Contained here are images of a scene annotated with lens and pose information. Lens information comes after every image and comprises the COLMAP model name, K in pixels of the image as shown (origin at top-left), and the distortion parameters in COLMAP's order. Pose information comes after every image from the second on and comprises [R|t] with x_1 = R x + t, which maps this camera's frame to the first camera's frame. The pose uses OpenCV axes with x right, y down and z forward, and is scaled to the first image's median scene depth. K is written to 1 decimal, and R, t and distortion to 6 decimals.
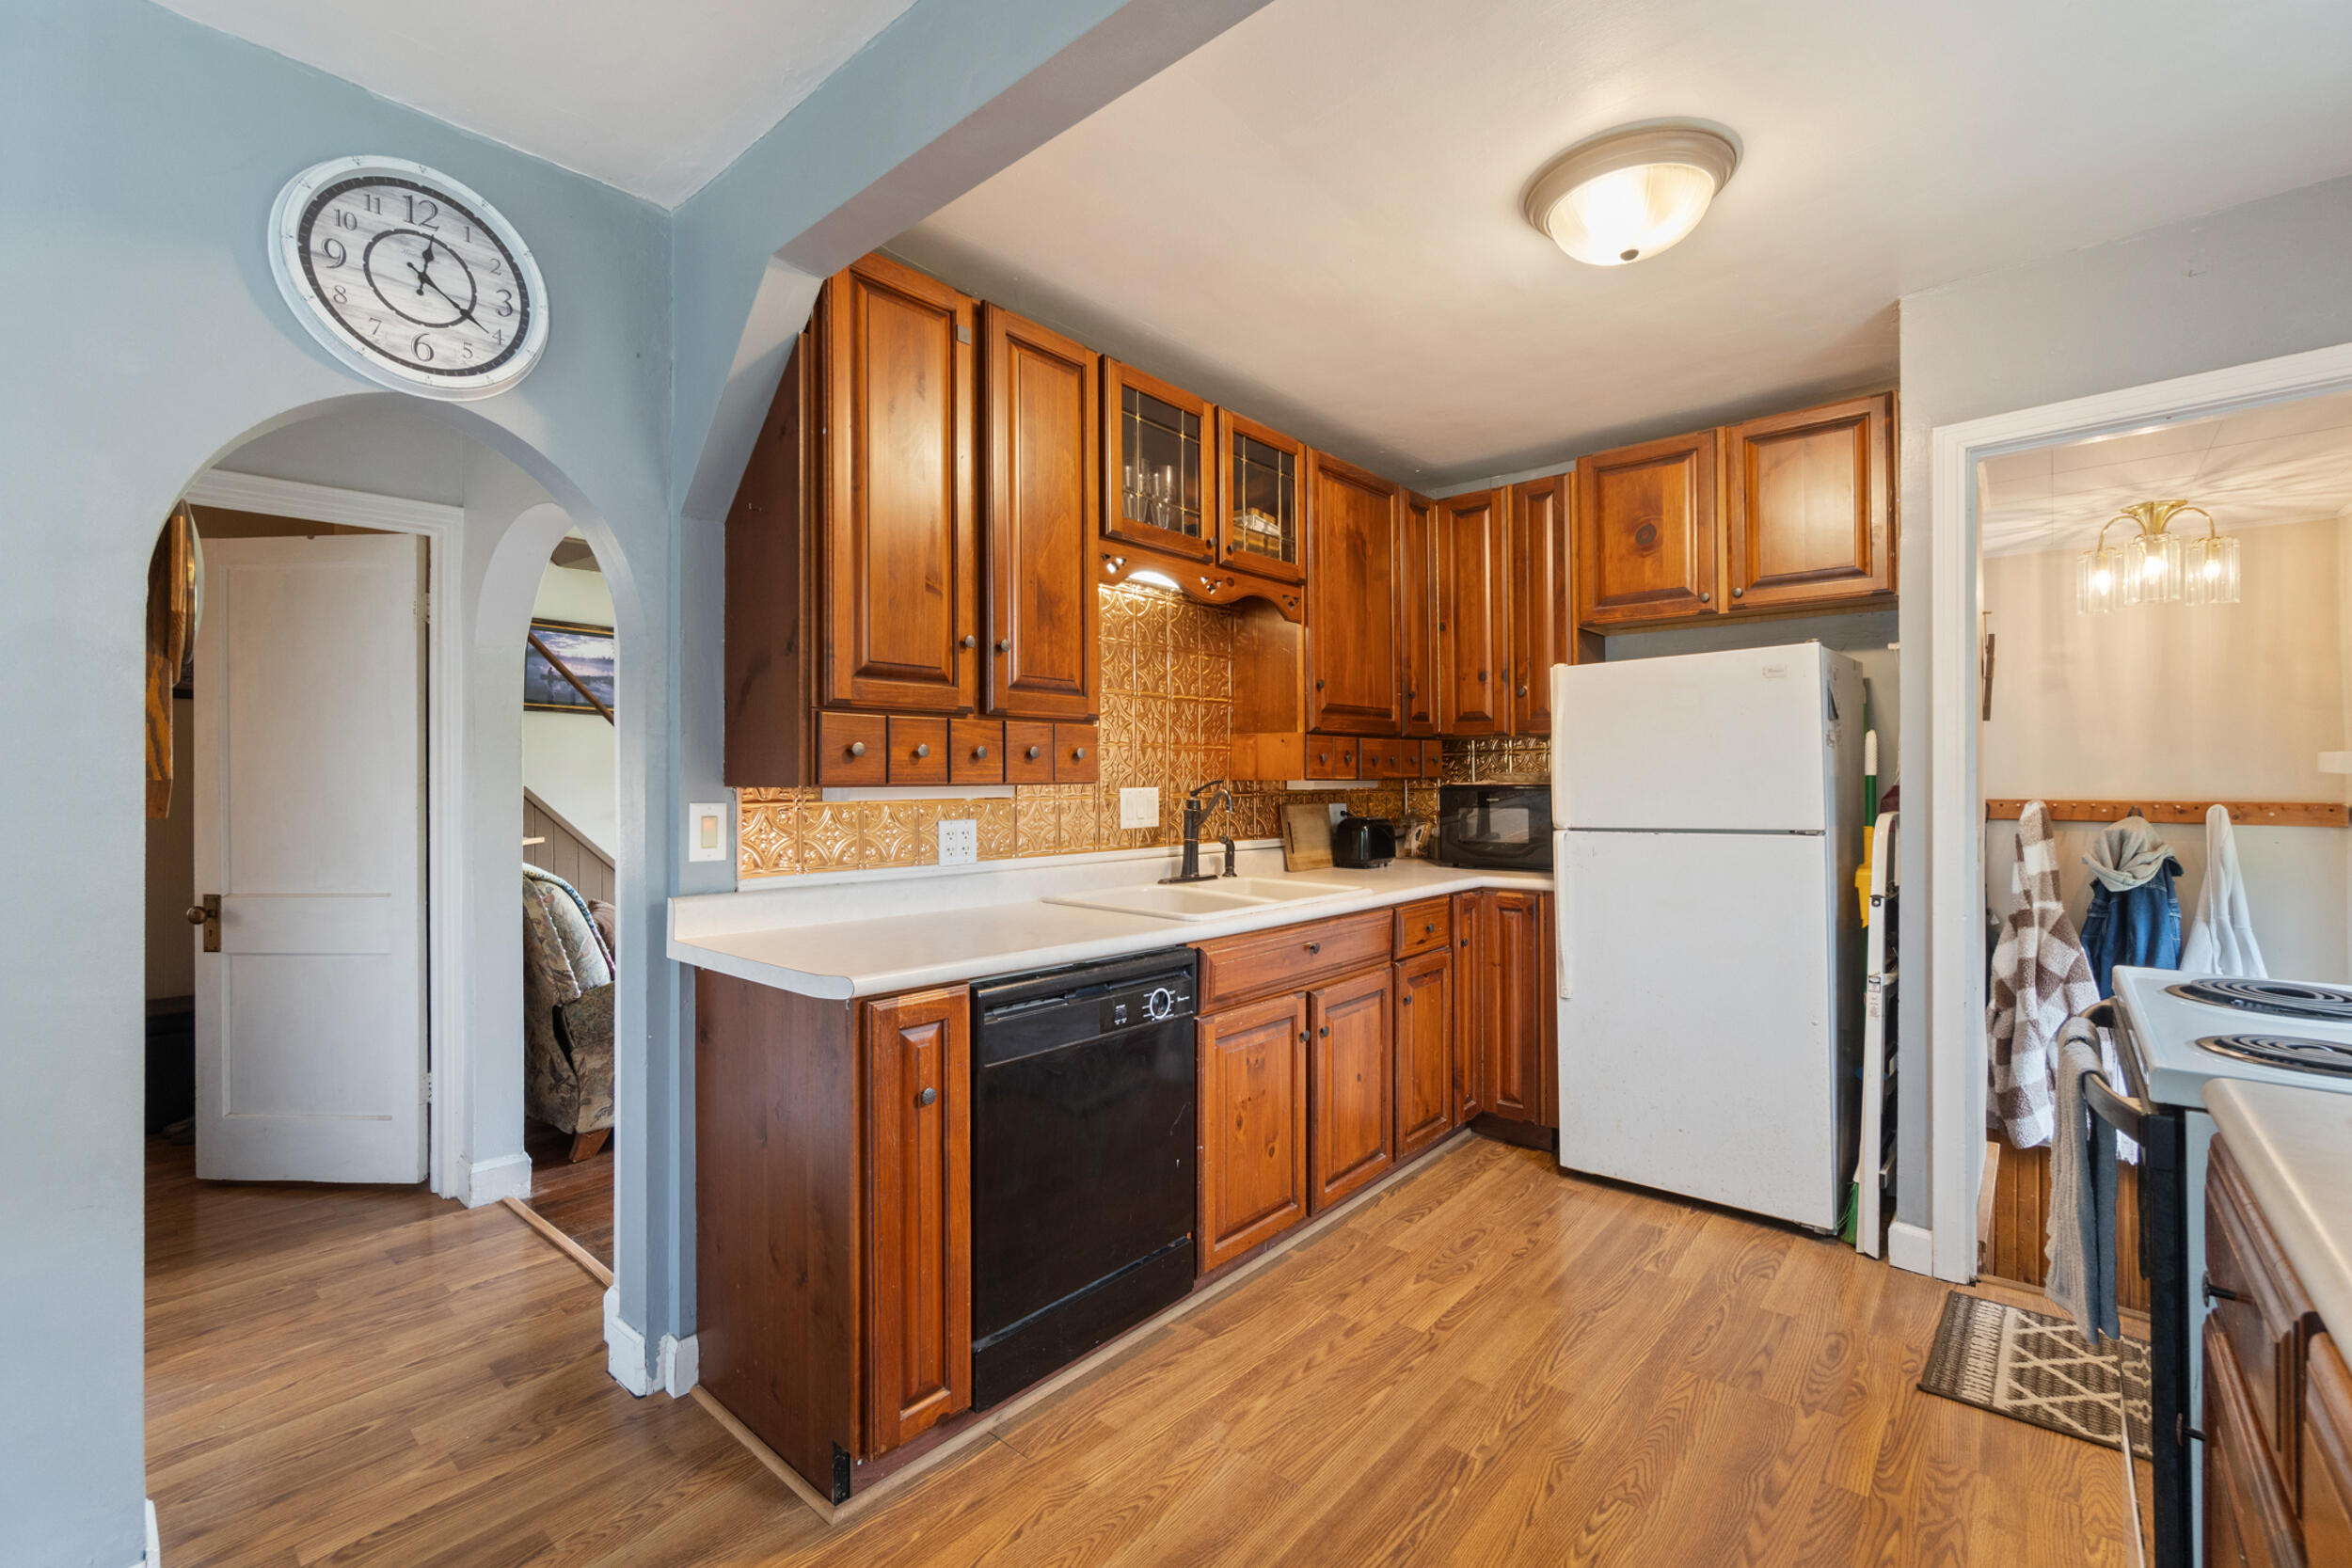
lens RADIAL K [[1008.4, 0, 1167.3], [0, 1008.4, 777.0], [0, 0, 1]] dist [-0.005282, 0.001077]
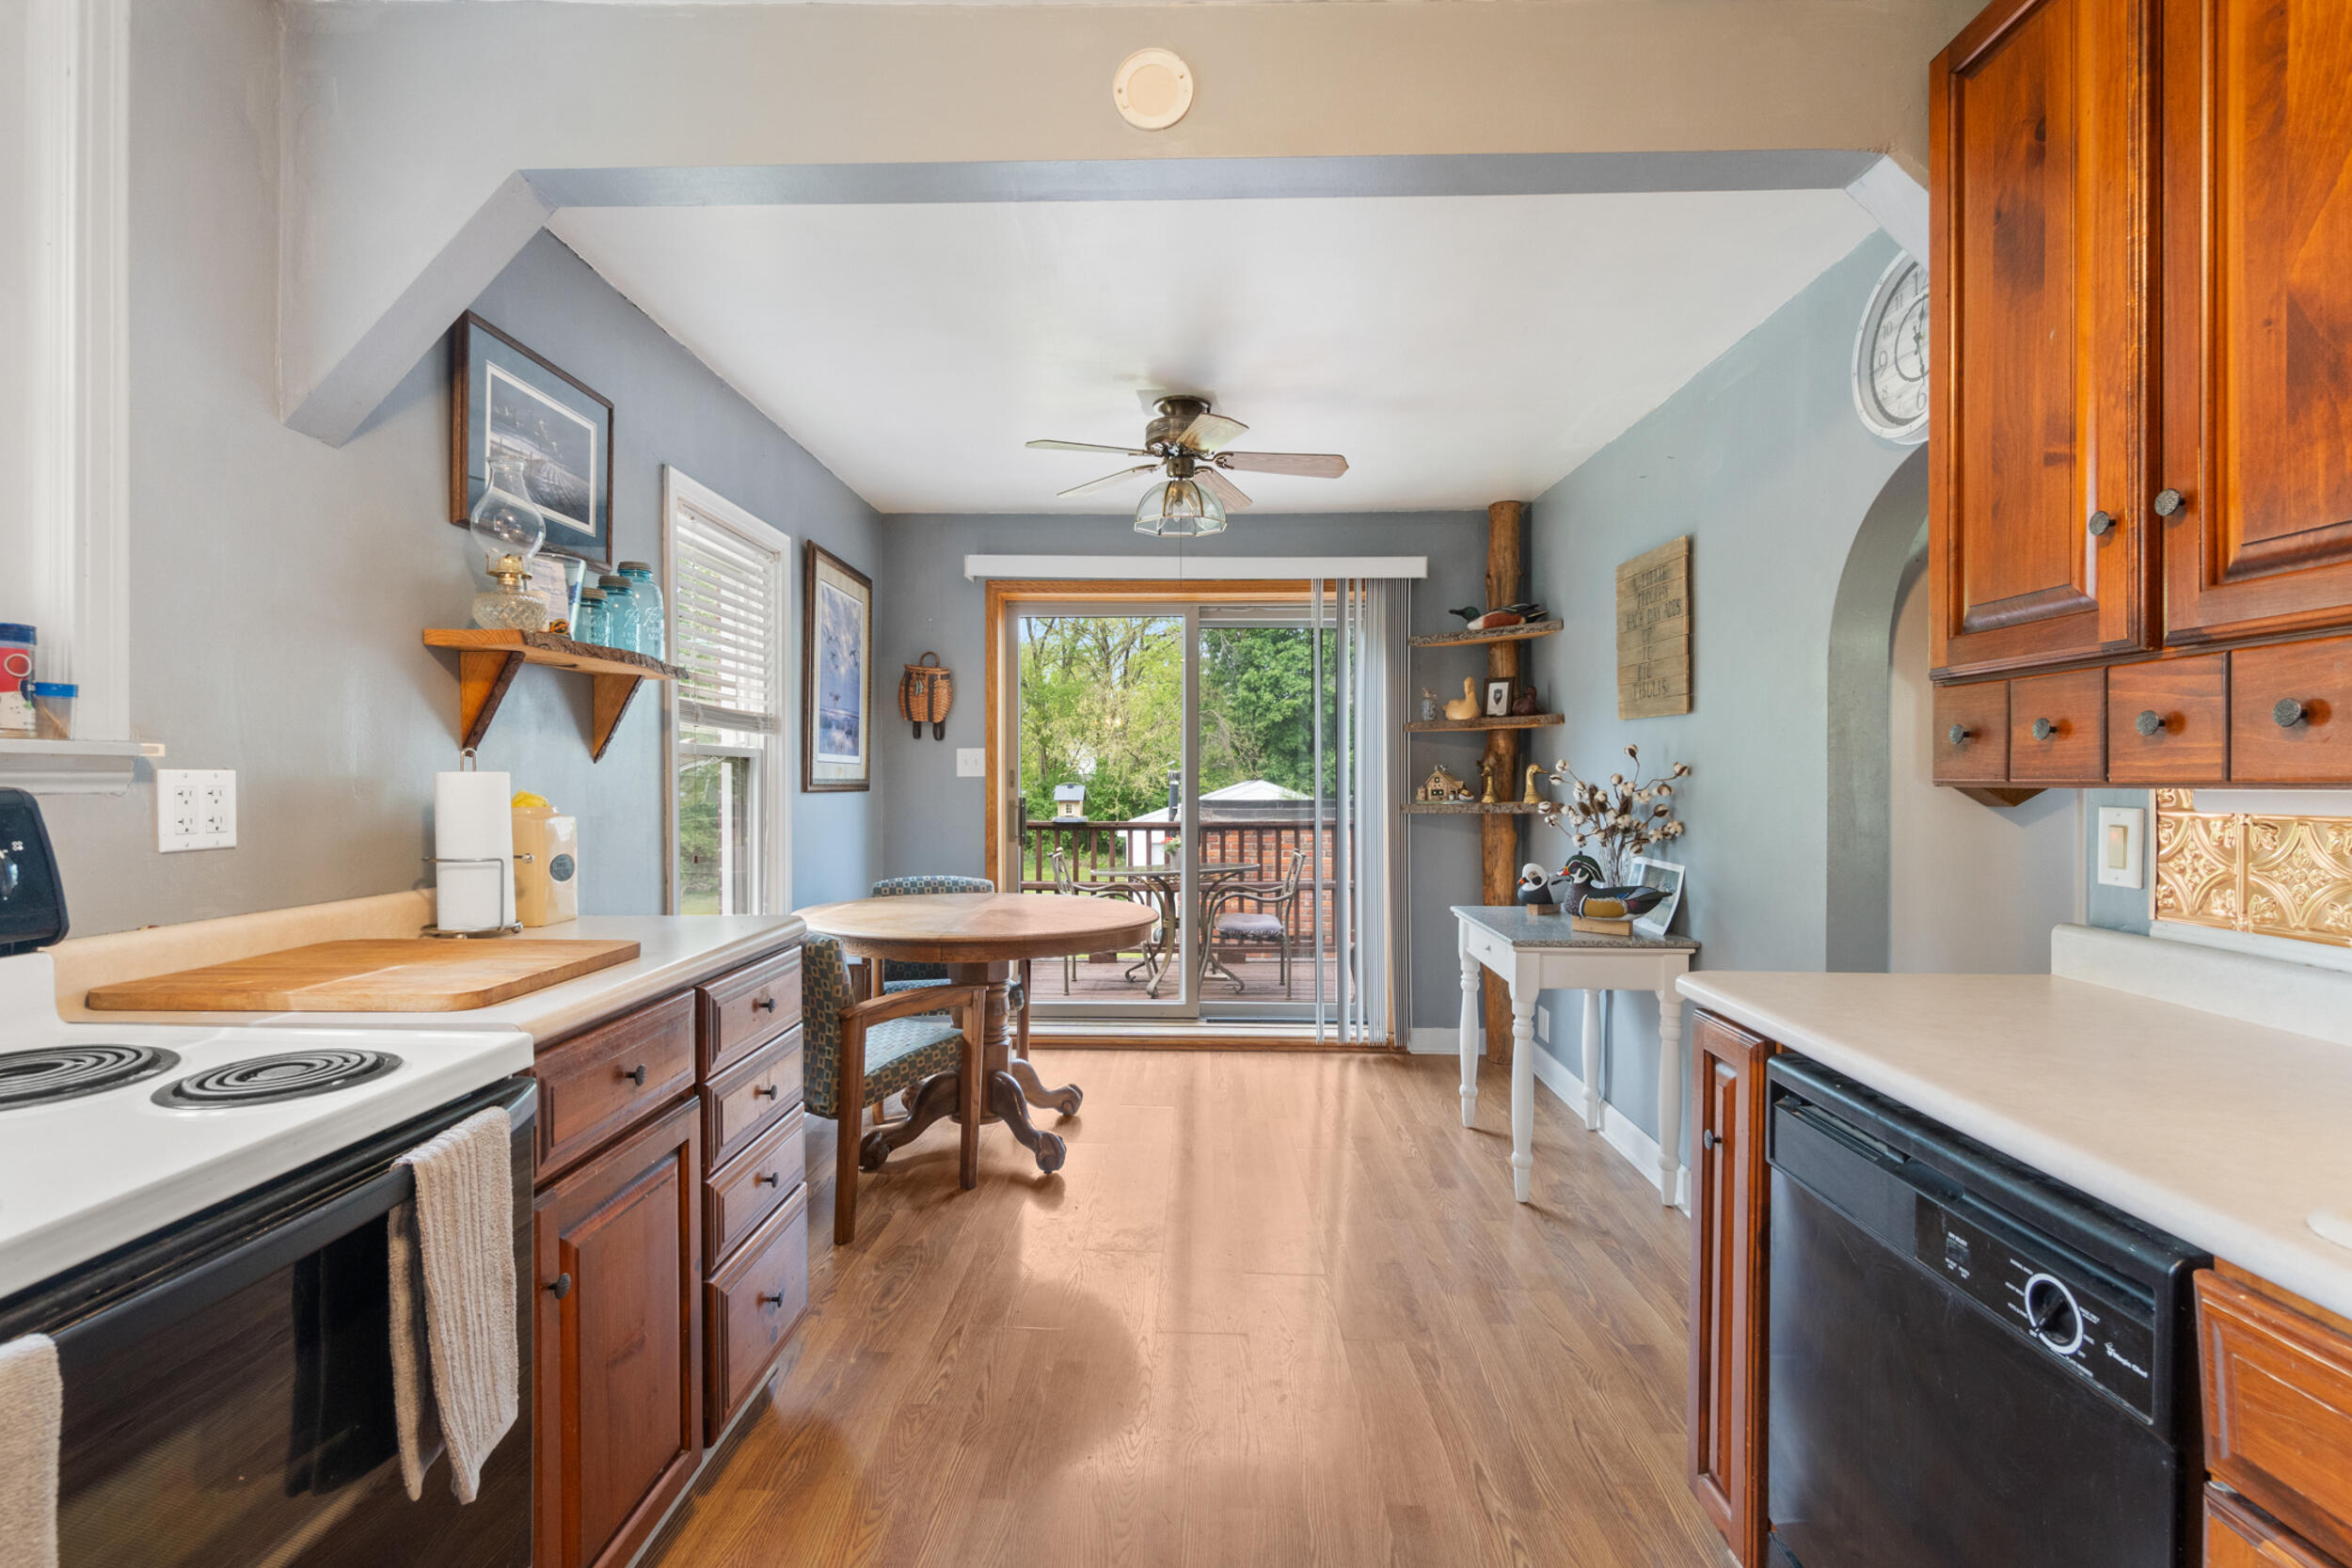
lens RADIAL K [[1056.0, 0, 1158.6], [0, 1056.0, 789.4], [0, 0, 1]] dist [0.001652, -0.000436]
pose [[-0.772680, 0.007919, -0.634747, 0.504617], [0.002790, 0.999955, 0.009079, 0.002776], [0.634790, 0.005244, -0.772667, 1.001837]]
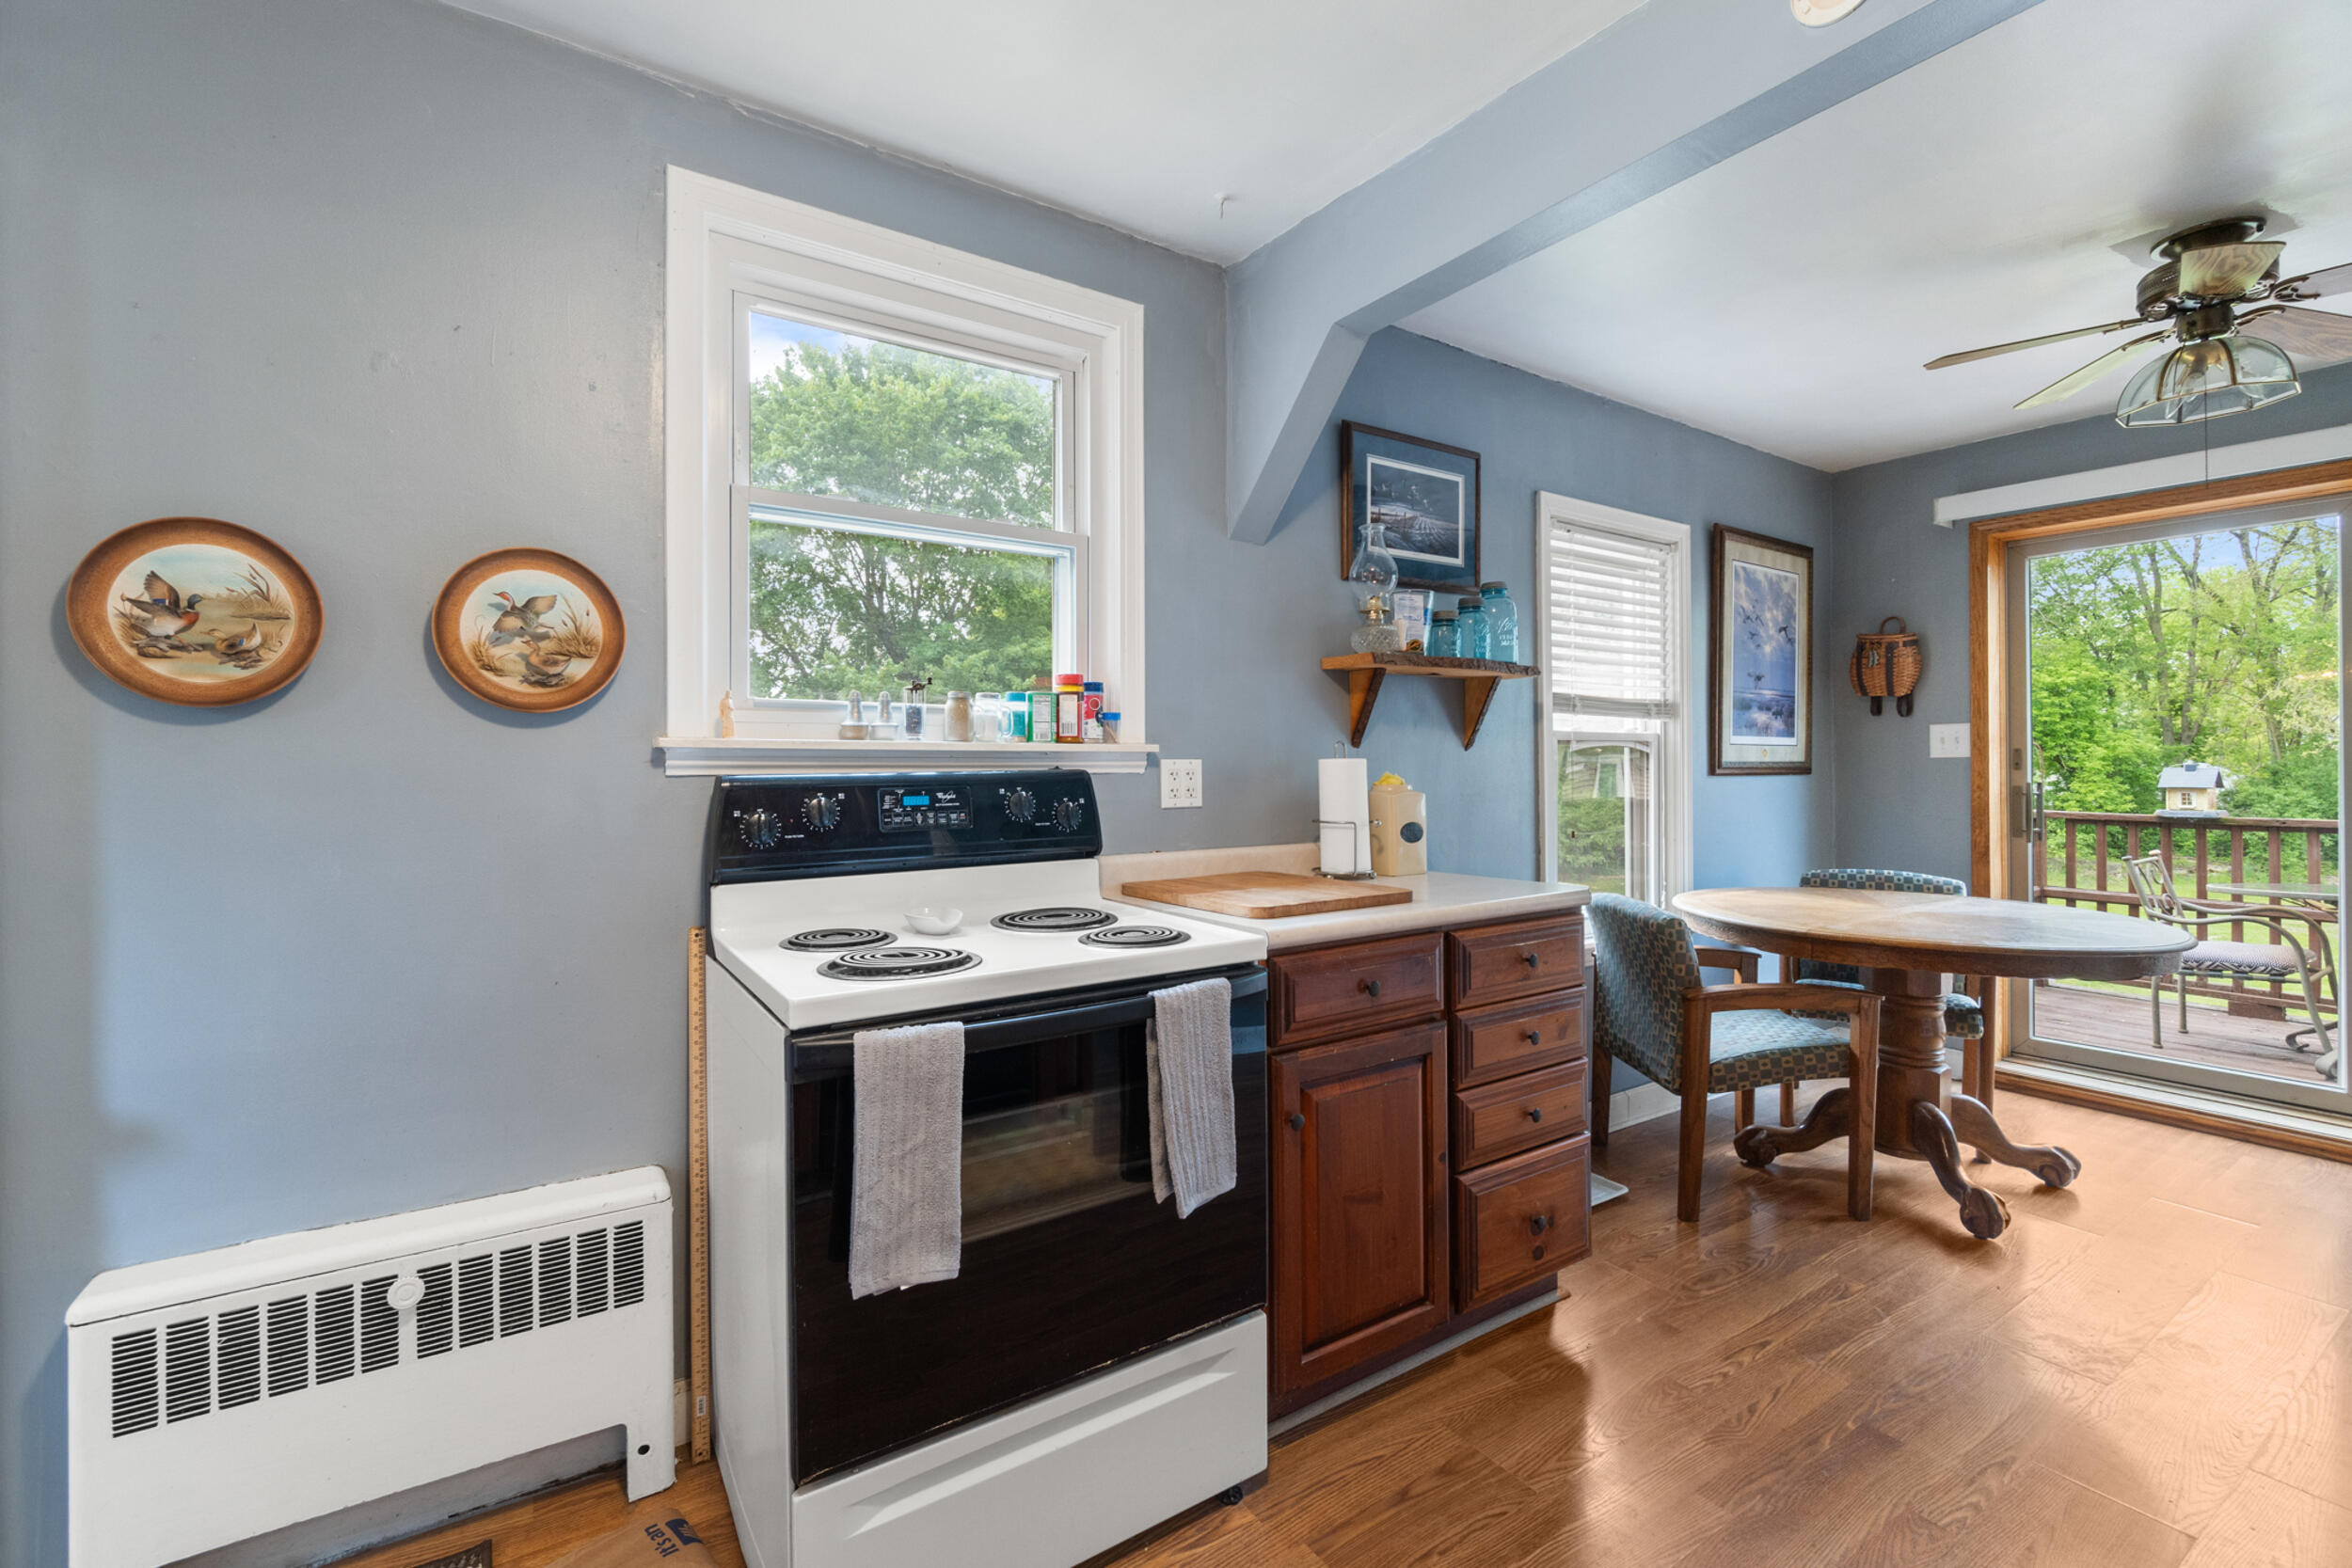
lens RADIAL K [[1008.4, 0, 1169.3], [0, 1008.4, 765.8], [0, 0, 1]] dist [-0.005282, 0.001077]
pose [[-0.964430, 0.010127, 0.264145, 0.294830], [0.009013, 0.999945, -0.005431, 0.006776], [-0.264185, -0.002857, -0.964468, 1.117462]]
